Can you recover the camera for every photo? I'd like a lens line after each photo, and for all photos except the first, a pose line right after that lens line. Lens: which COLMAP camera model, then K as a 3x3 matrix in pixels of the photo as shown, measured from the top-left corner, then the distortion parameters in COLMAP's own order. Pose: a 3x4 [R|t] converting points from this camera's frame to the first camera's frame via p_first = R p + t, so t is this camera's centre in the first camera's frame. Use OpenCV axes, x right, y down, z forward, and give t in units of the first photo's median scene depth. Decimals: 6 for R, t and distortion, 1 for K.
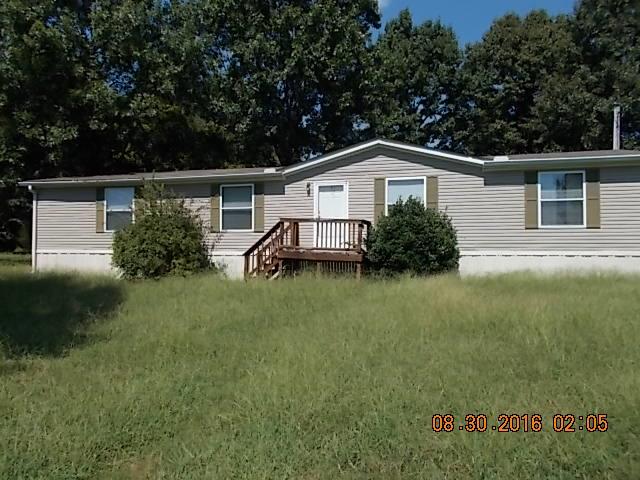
lens RADIAL K [[487.3, 0, 320.0], [0, 487.3, 240.0], [0, 0, 1]] dist [-0.012307, -0.003669]
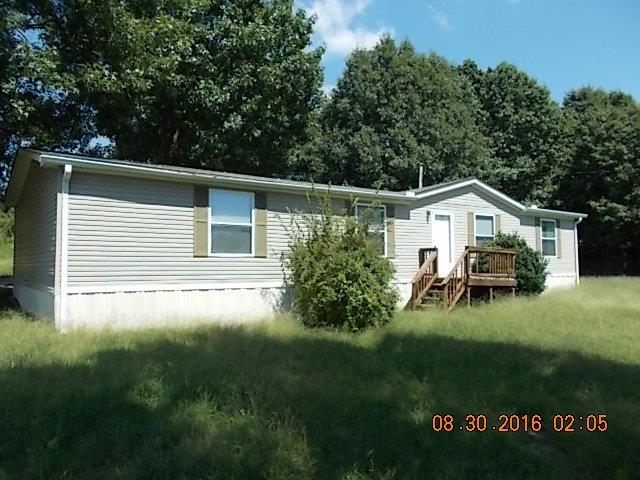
lens RADIAL K [[518.3, 0, 320.0], [0, 518.3, 240.0], [0, 0, 1]] dist [-0.061928, -0.001408]
pose [[0.616895, 0.038785, 0.786089, -0.992573], [0.004741, 0.998584, -0.052990, -0.000953], [-0.787031, 0.036416, 0.615838, 0.520826]]
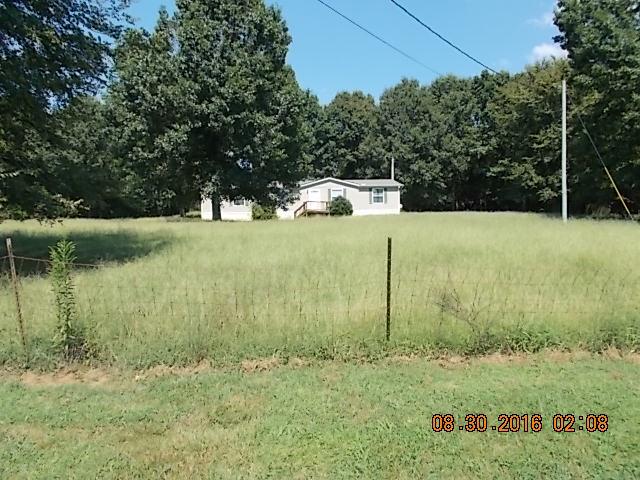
lens RADIAL K [[487.3, 0, 320.0], [0, 487.3, 240.0], [0, 0, 1]] dist [-0.012307, -0.003669]
pose [[0.927697, -0.030900, 0.372053, -1.158977], [0.012532, 0.998585, 0.051688, 0.049335], [-0.373123, -0.043288, 0.926771, -2.036308]]
